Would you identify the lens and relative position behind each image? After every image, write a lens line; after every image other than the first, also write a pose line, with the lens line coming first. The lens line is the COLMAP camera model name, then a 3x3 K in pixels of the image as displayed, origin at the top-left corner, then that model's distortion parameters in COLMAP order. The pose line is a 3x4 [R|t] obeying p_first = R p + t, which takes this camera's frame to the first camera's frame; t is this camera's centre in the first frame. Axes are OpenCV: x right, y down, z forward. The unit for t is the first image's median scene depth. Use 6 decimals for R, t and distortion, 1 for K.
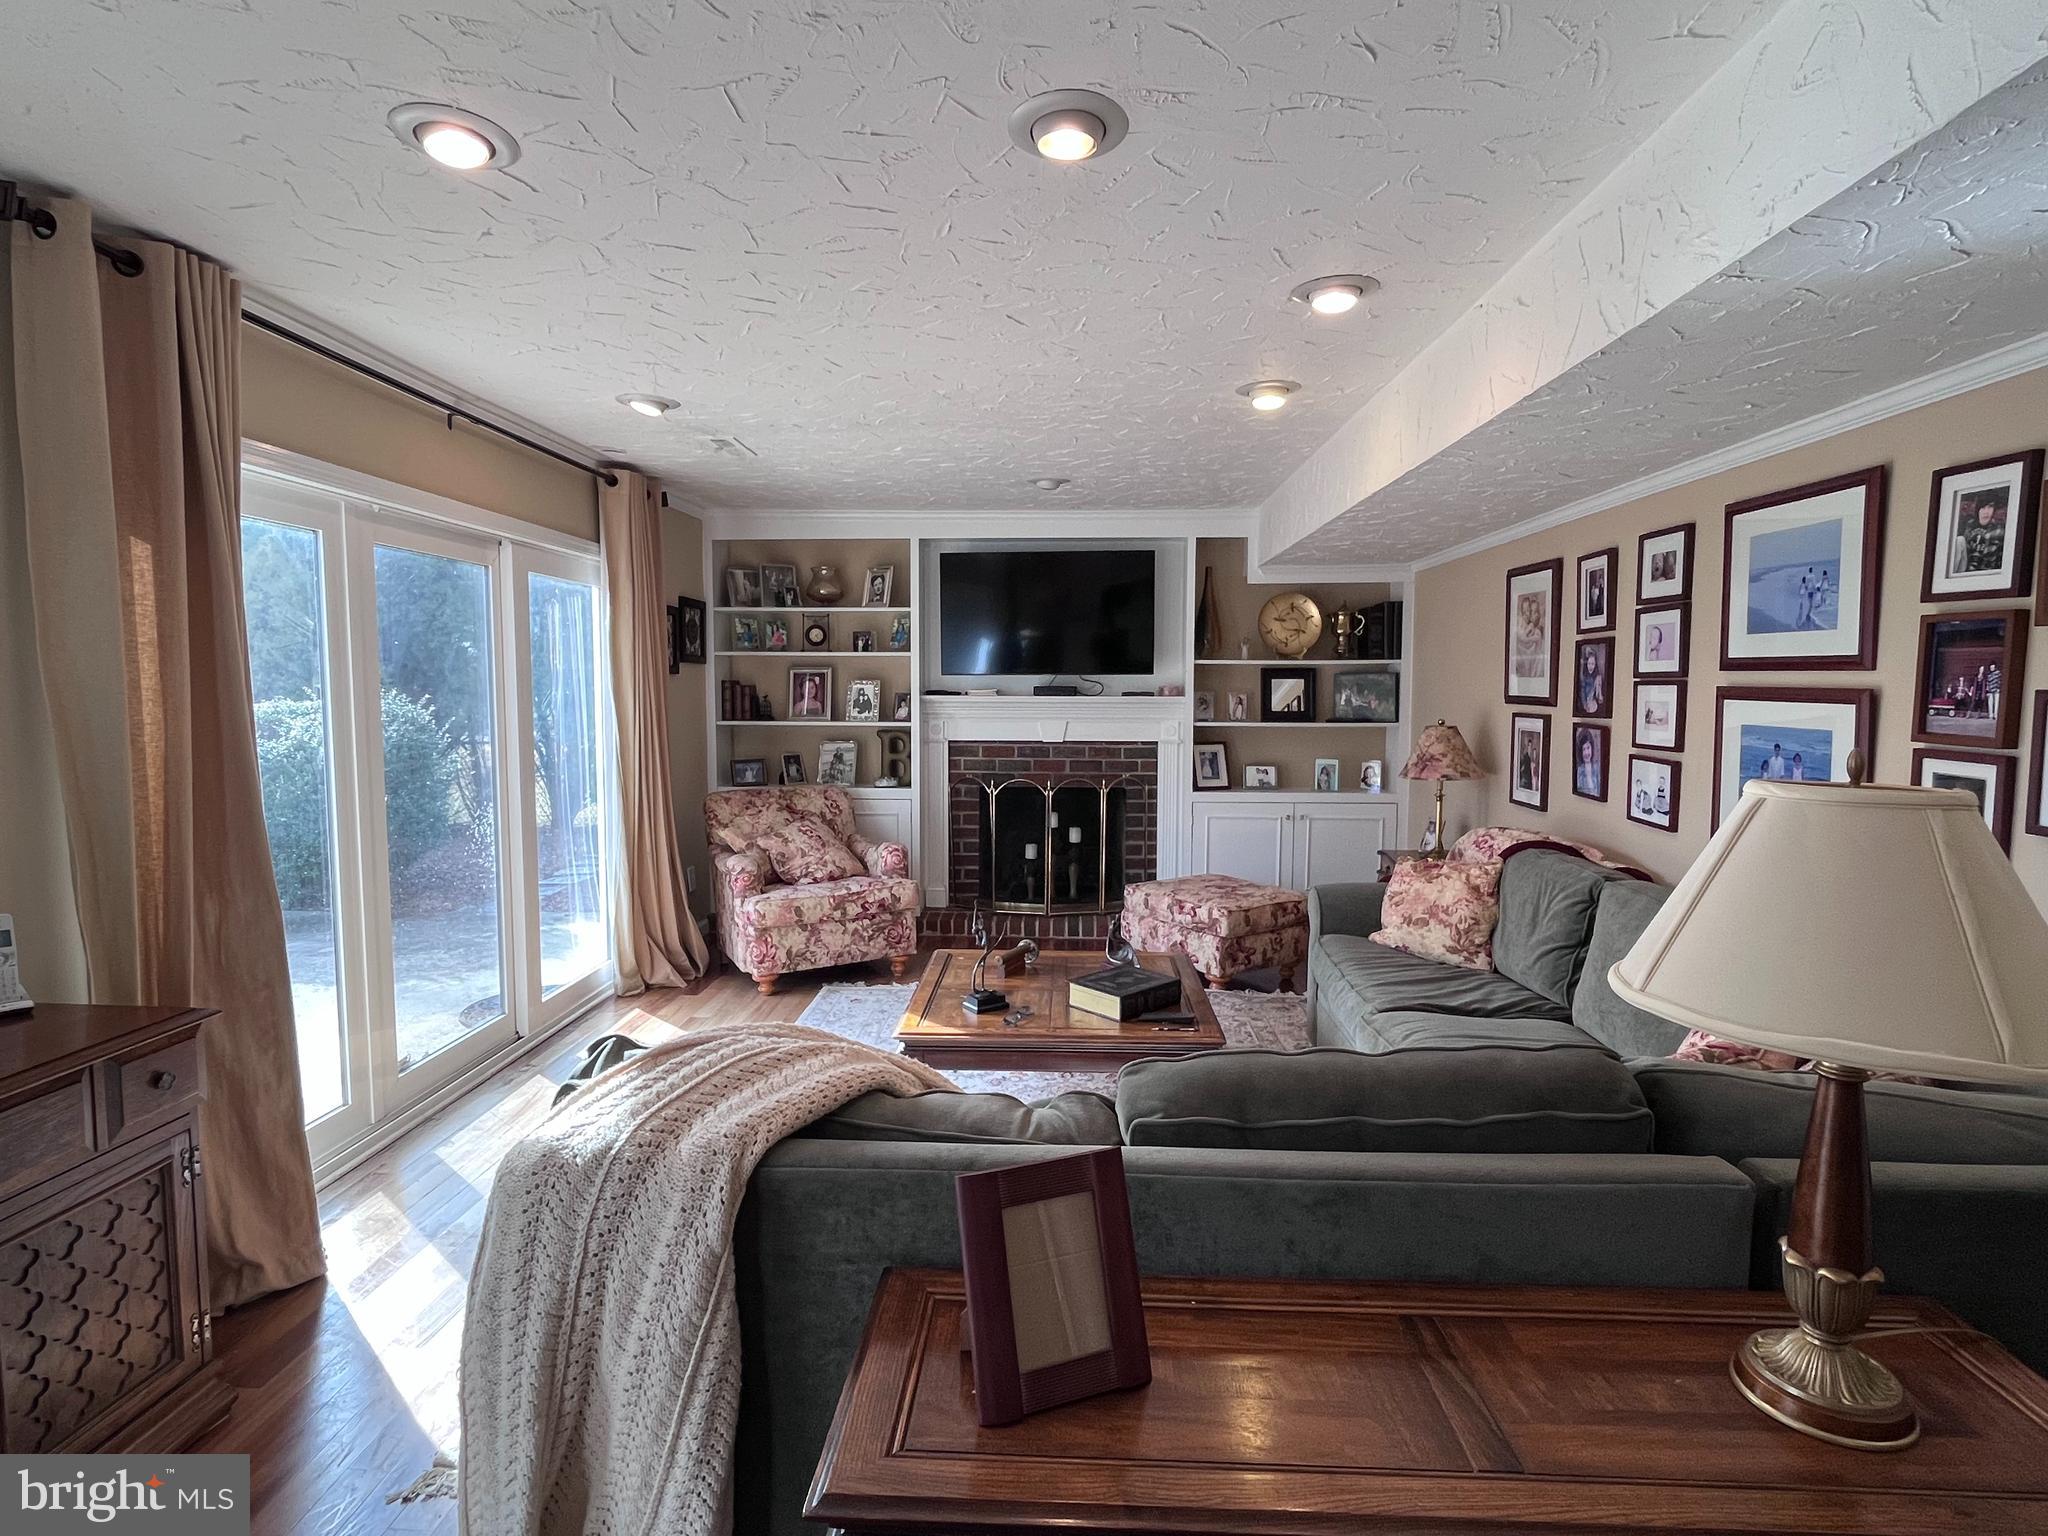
lens RADIAL K [[1035.2, 0, 1014.8], [0, 1035.2, 766.3], [0, 0, 1]] dist [-0.003250, -0.000113]
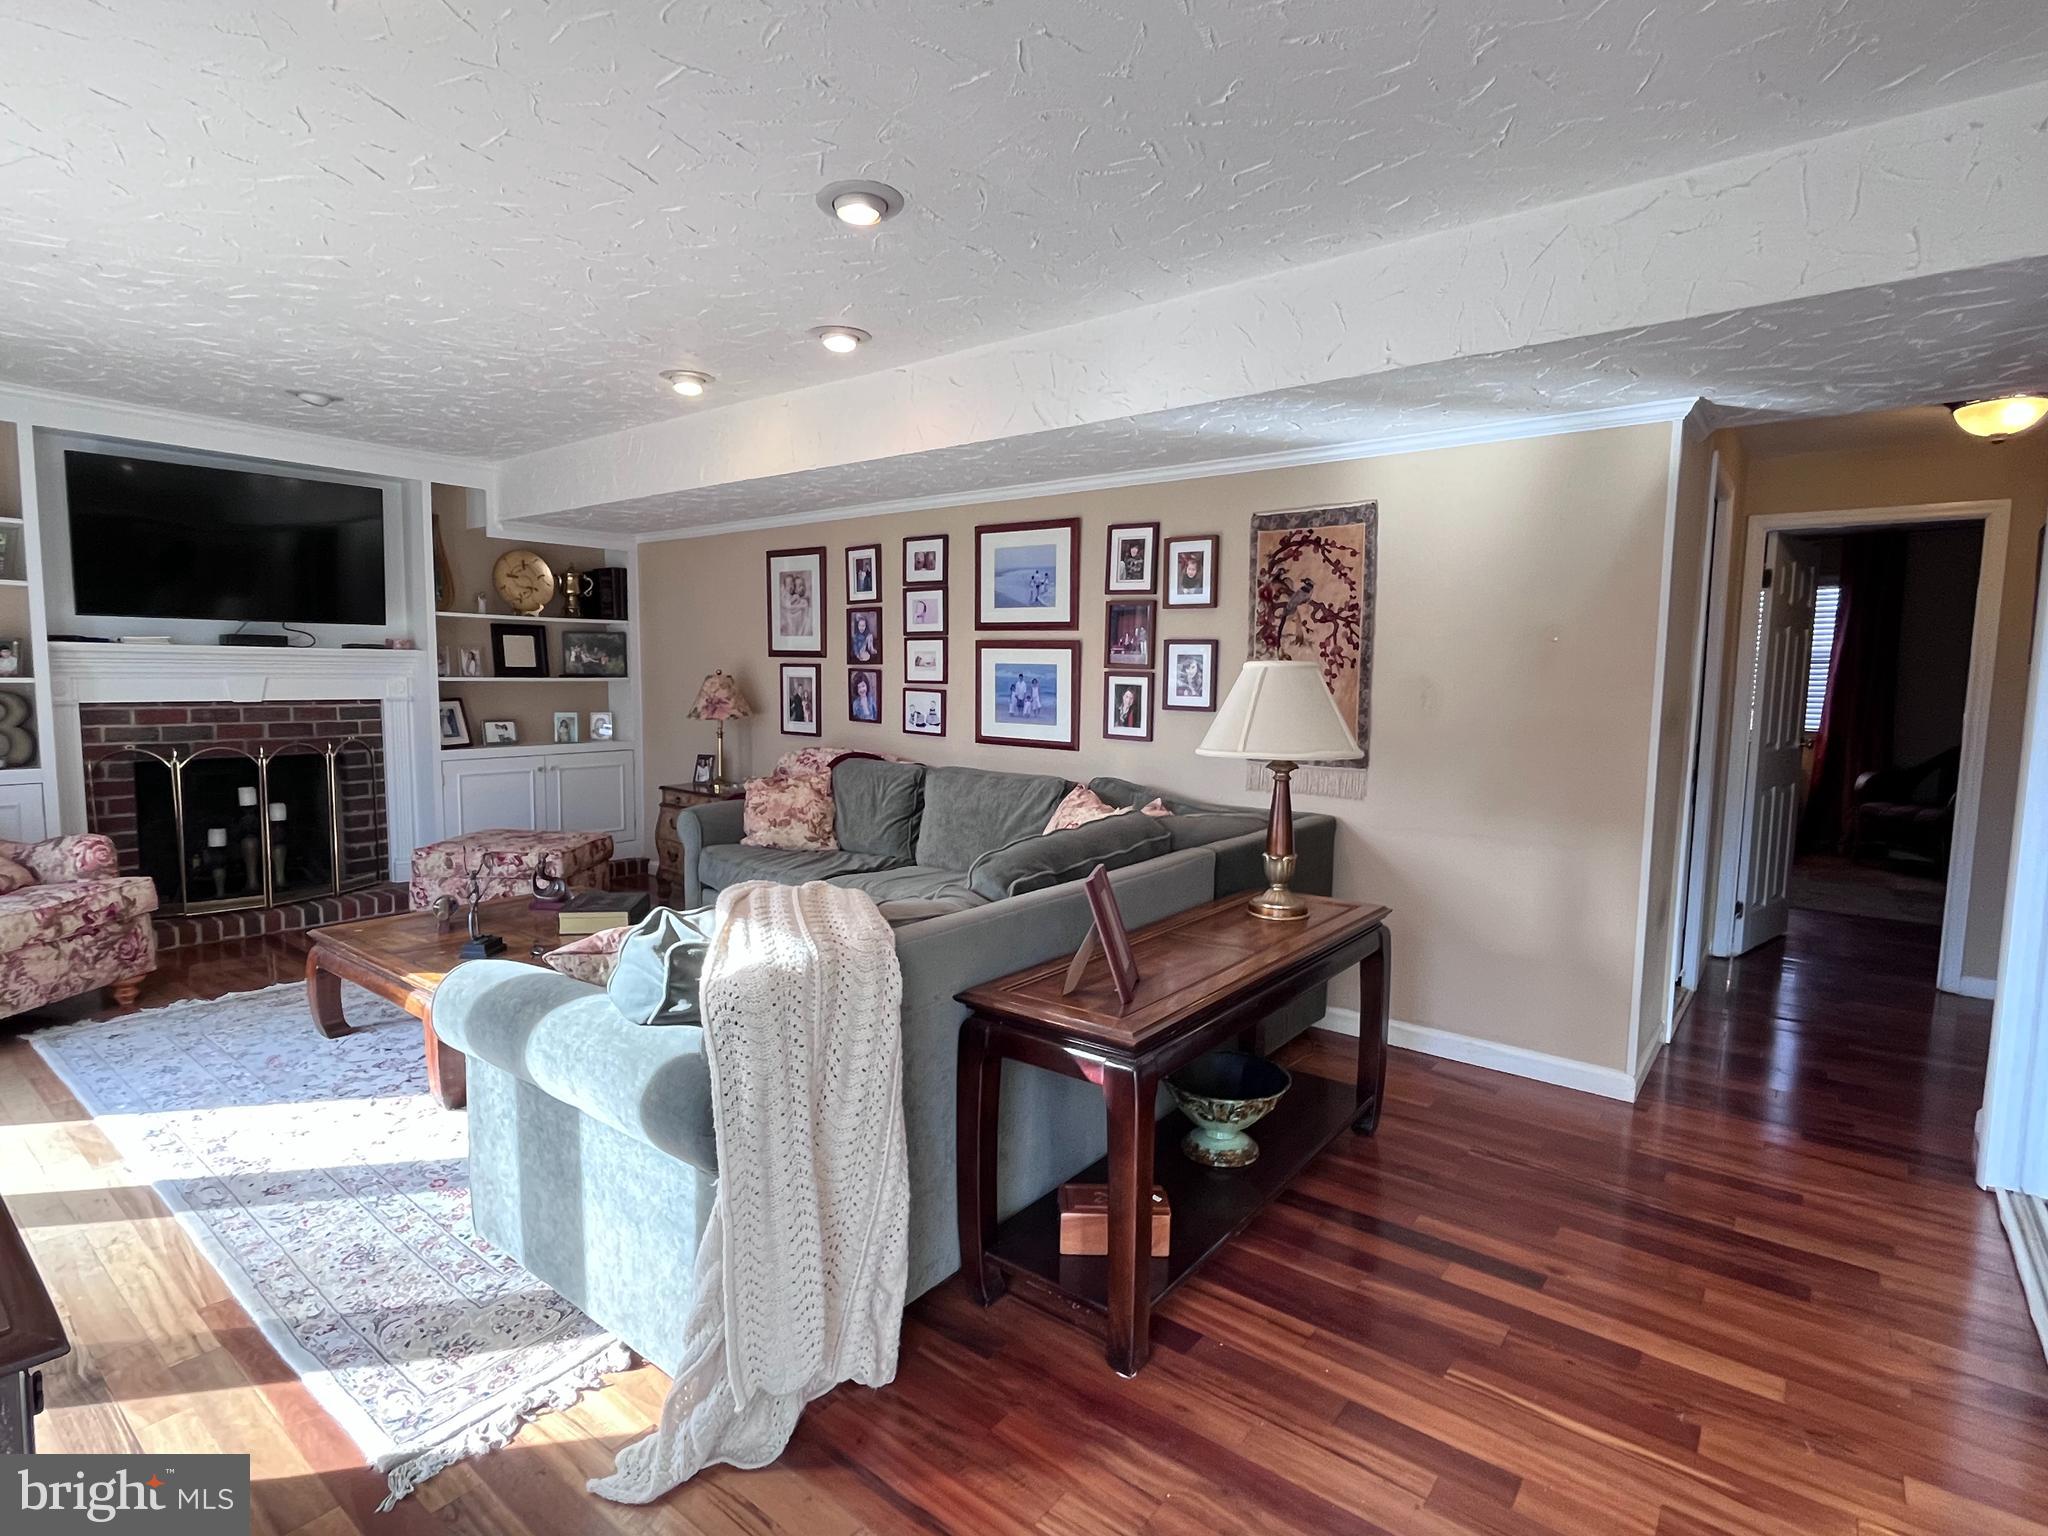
lens RADIAL K [[1035.2, 0, 1015.6], [0, 1035.2, 766.4], [0, 0, 1]] dist [-0.003250, -0.000113]
pose [[0.575089, -0.069546, 0.815130, -0.478663], [0.052816, 0.997458, 0.047839, 0.034674], [-0.816385, 0.015540, 0.577300, 0.026075]]
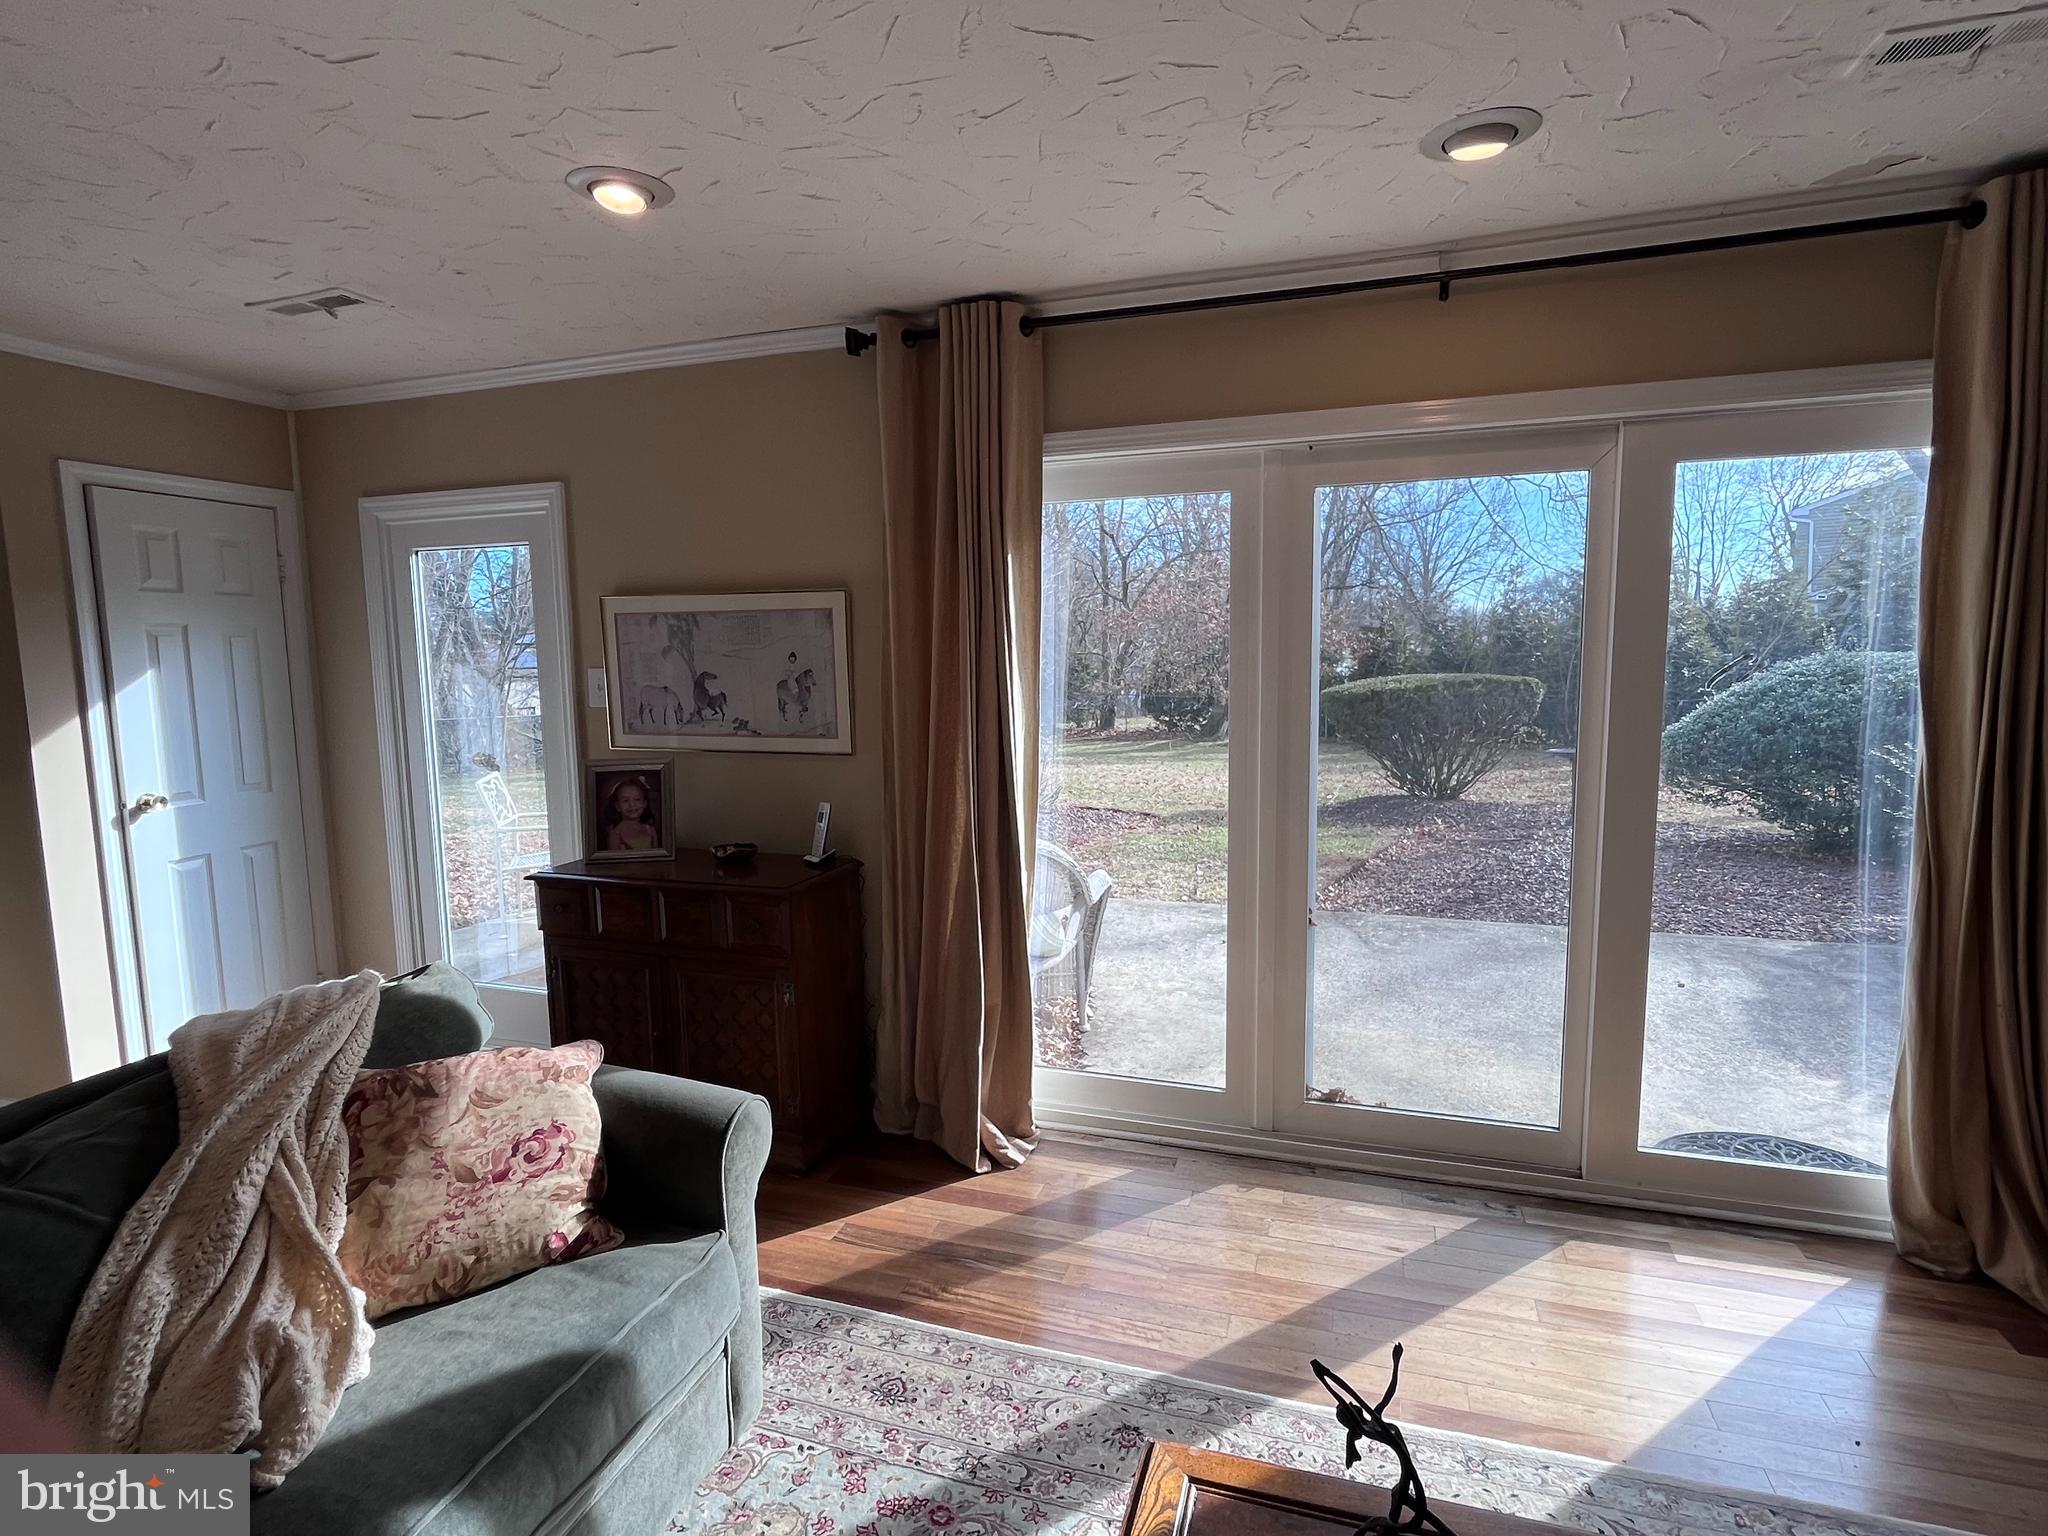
lens RADIAL K [[1035.2, 0, 1017.9], [0, 1035.2, 767.0], [0, 0, 1]] dist [-0.003250, -0.000113]
pose [[-0.262838, 0.109539, -0.958602, 0.254370], [-0.059583, 0.989795, 0.129440, -0.072634], [0.962998, 0.091138, -0.253630, 0.877912]]
